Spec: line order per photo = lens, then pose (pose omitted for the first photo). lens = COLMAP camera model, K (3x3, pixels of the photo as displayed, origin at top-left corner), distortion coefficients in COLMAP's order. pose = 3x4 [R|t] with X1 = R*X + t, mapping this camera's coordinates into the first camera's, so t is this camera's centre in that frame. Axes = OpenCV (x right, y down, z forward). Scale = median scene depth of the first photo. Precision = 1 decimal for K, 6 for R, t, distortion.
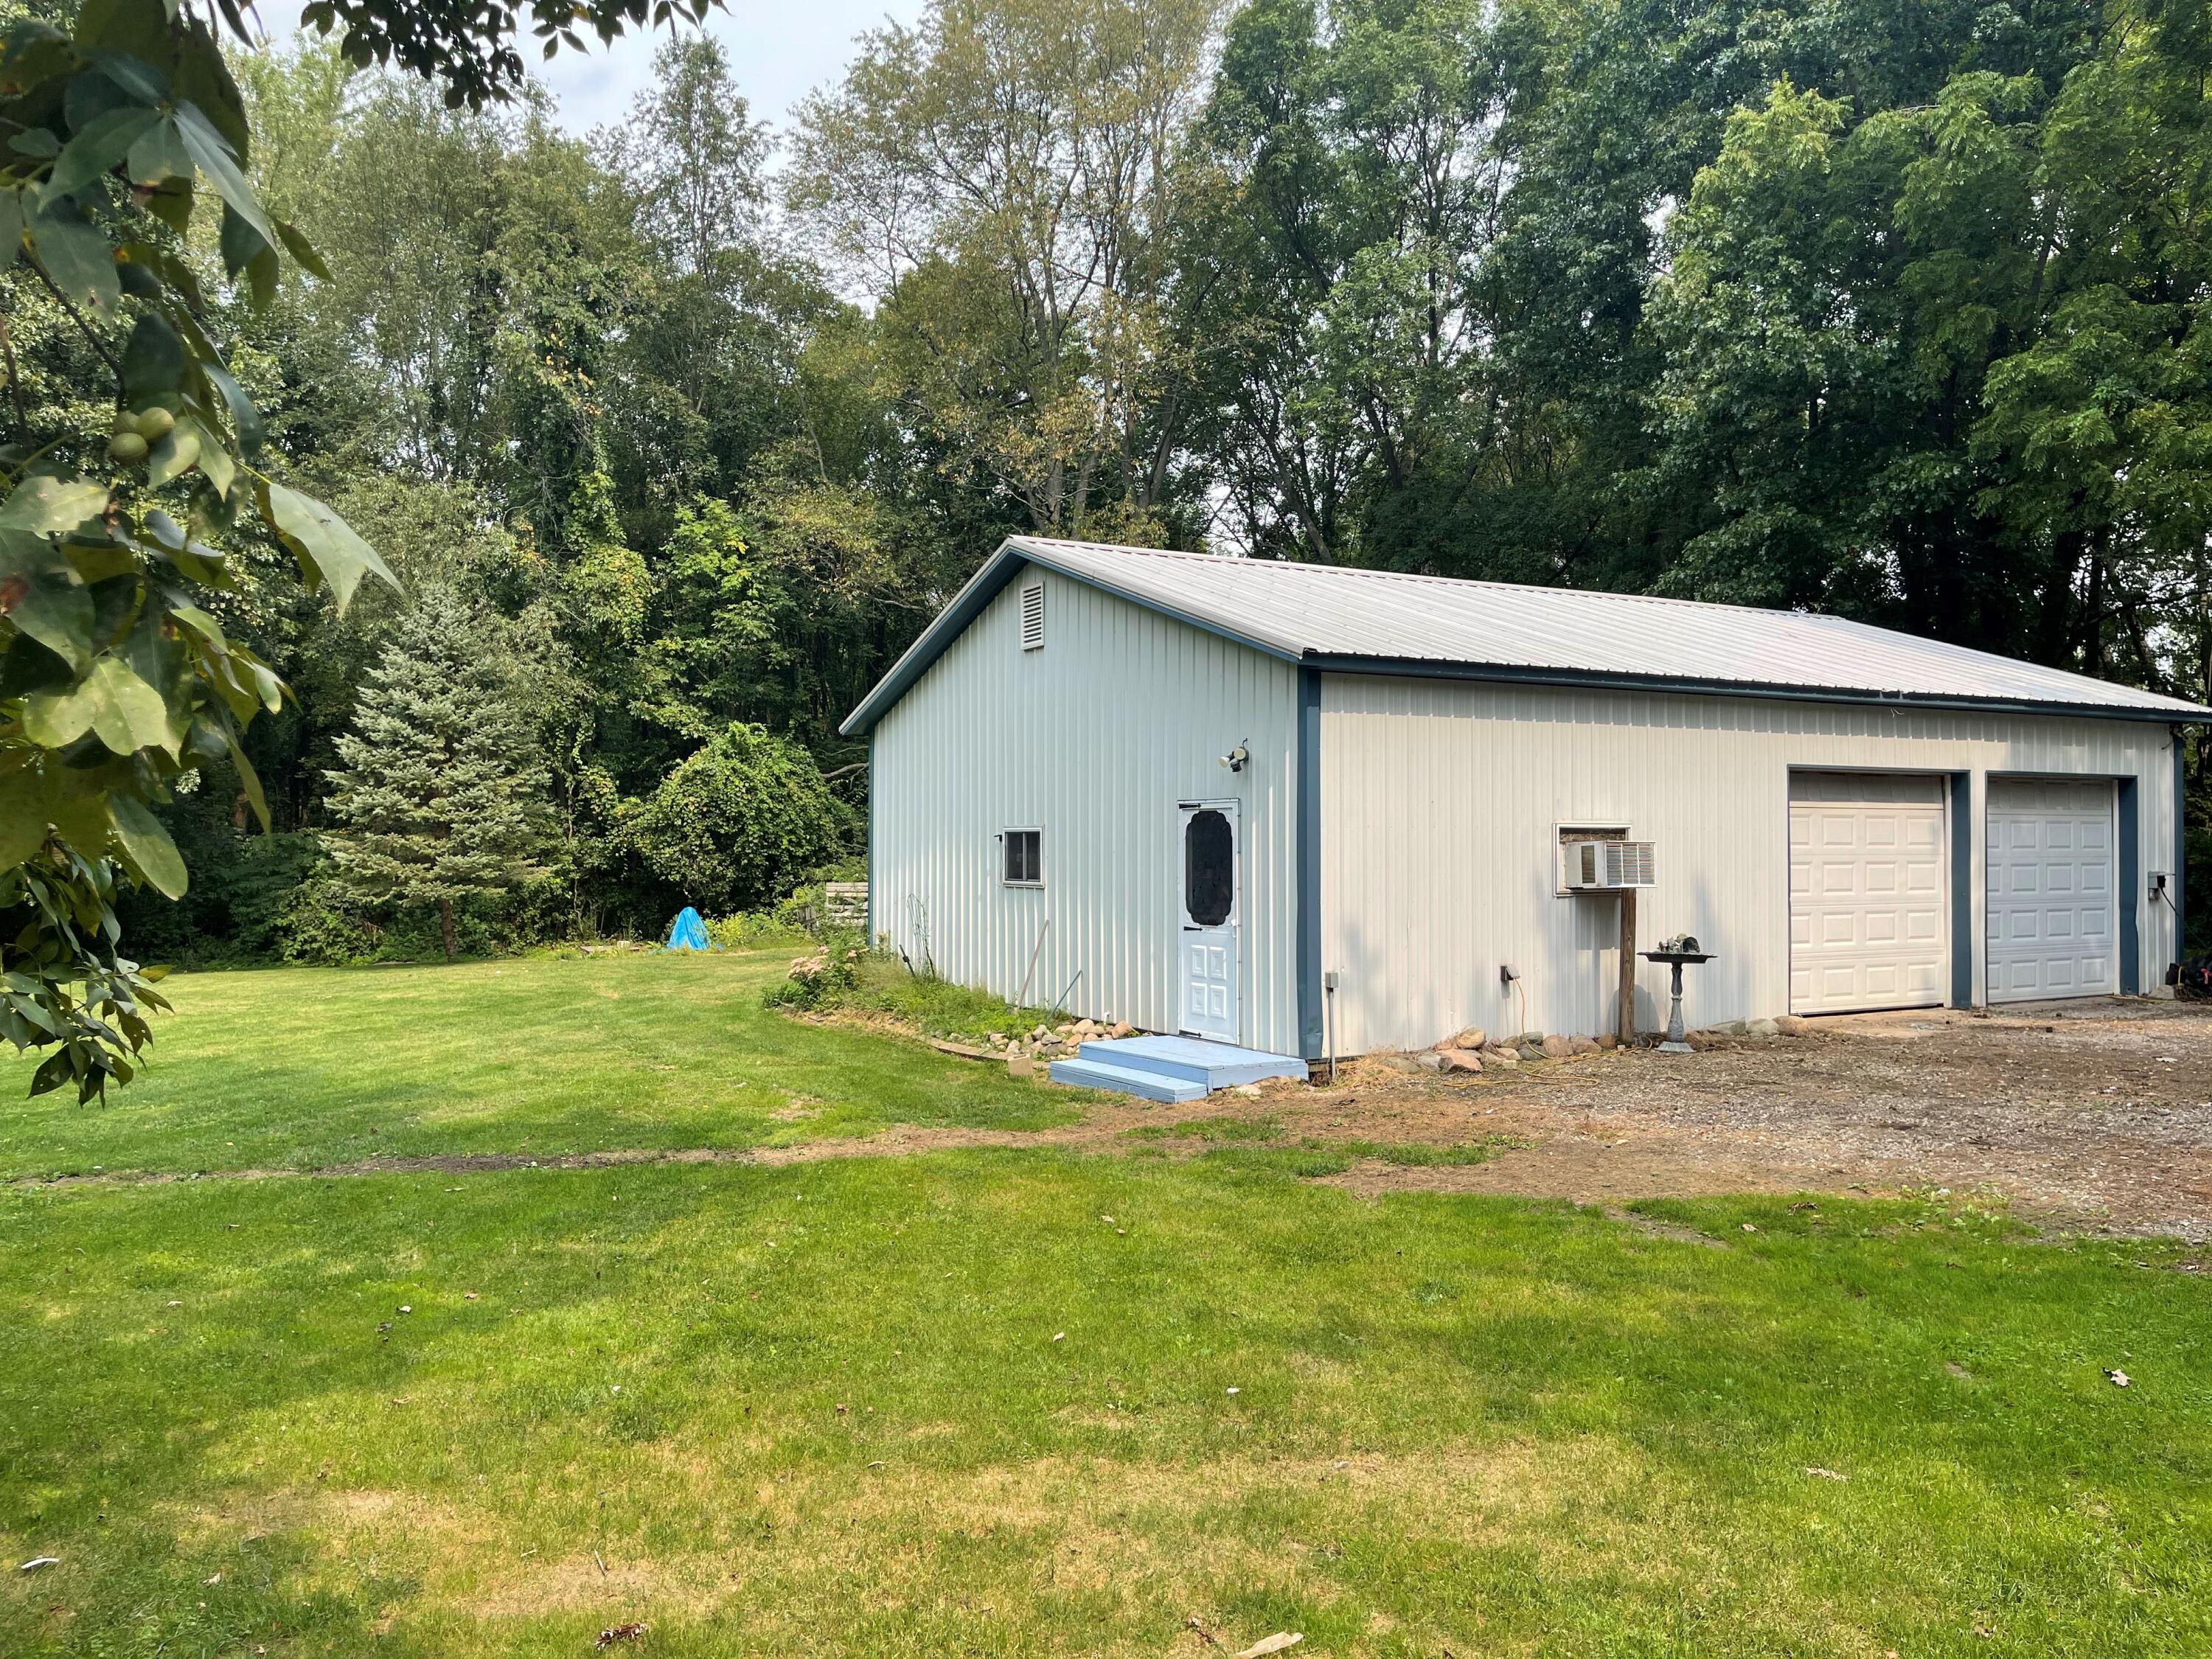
lens RADIAL K [[1678.2, 0, 1105.1], [0, 1678.2, 840.6], [0, 0, 1]] dist [0.045131, -0.058415]
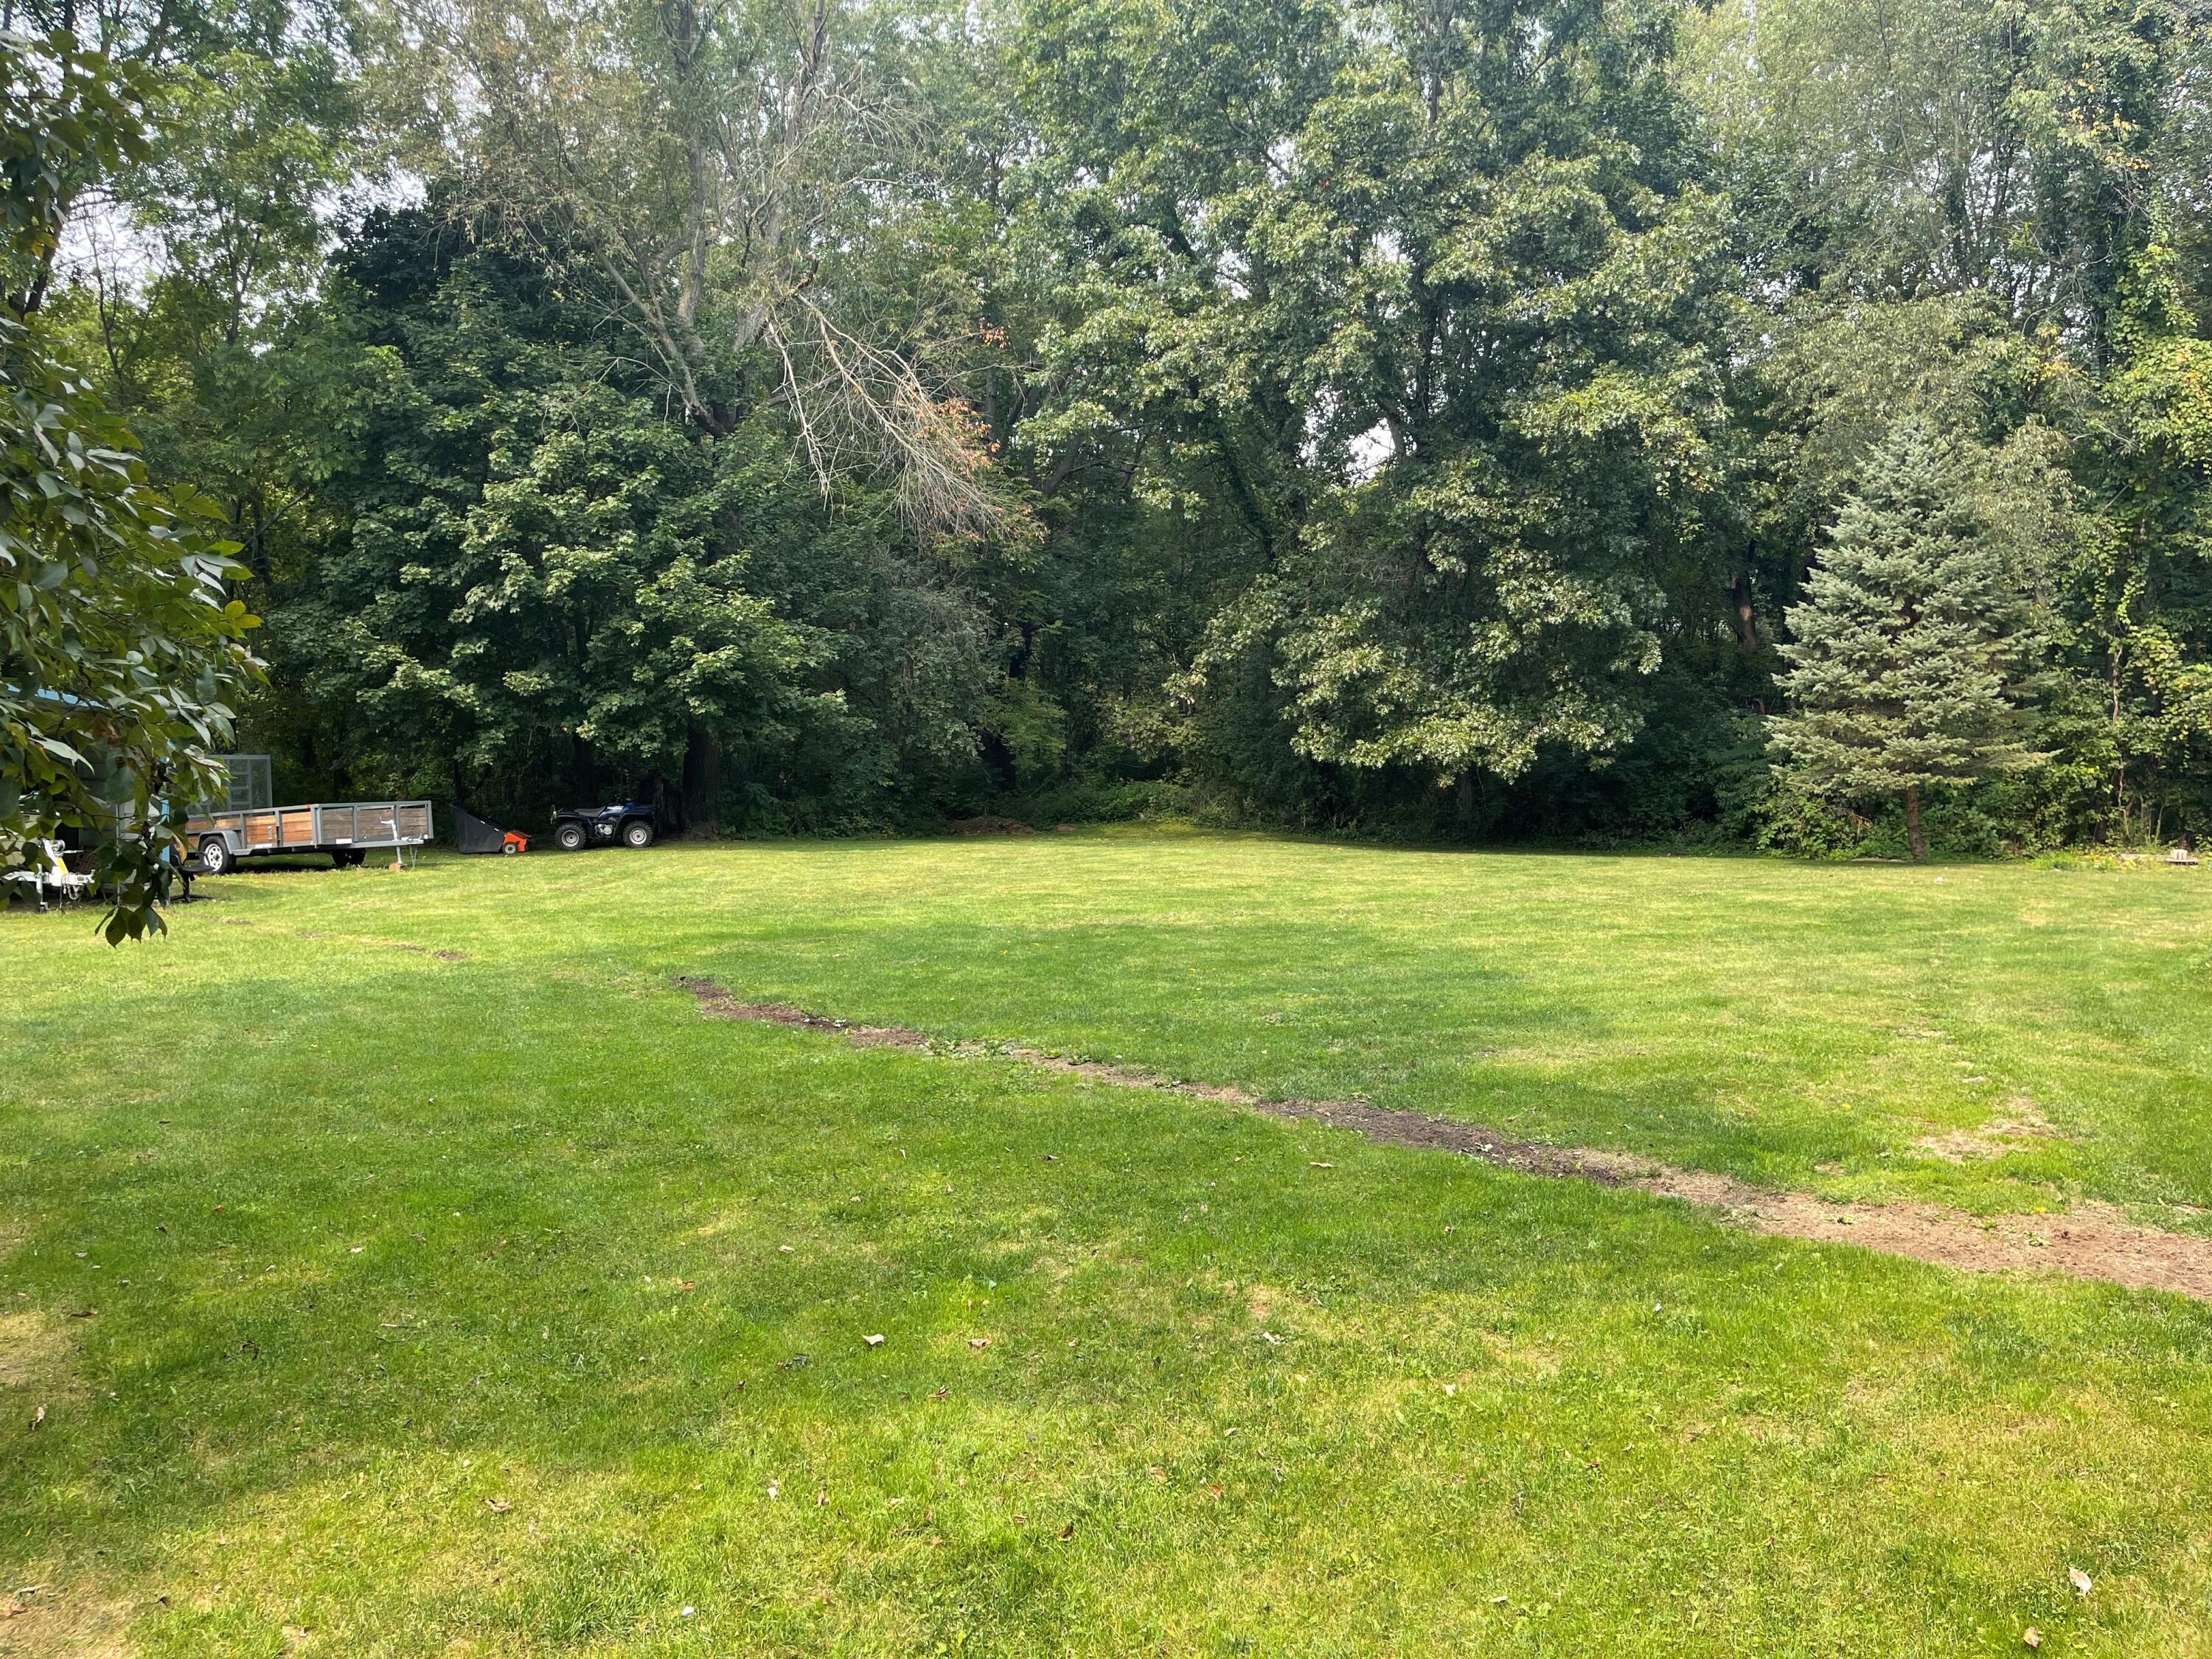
lens RADIAL K [[1678.2, 0, 1099.0], [0, 1678.2, 813.7], [0, 0, 1]] dist [0.045131, -0.058415]
pose [[0.592139, 0.039658, -0.804859, 0.056833], [0.001897, 0.998717, 0.050605, 0.003002], [0.805833, -0.031492, 0.591304, 0.165370]]
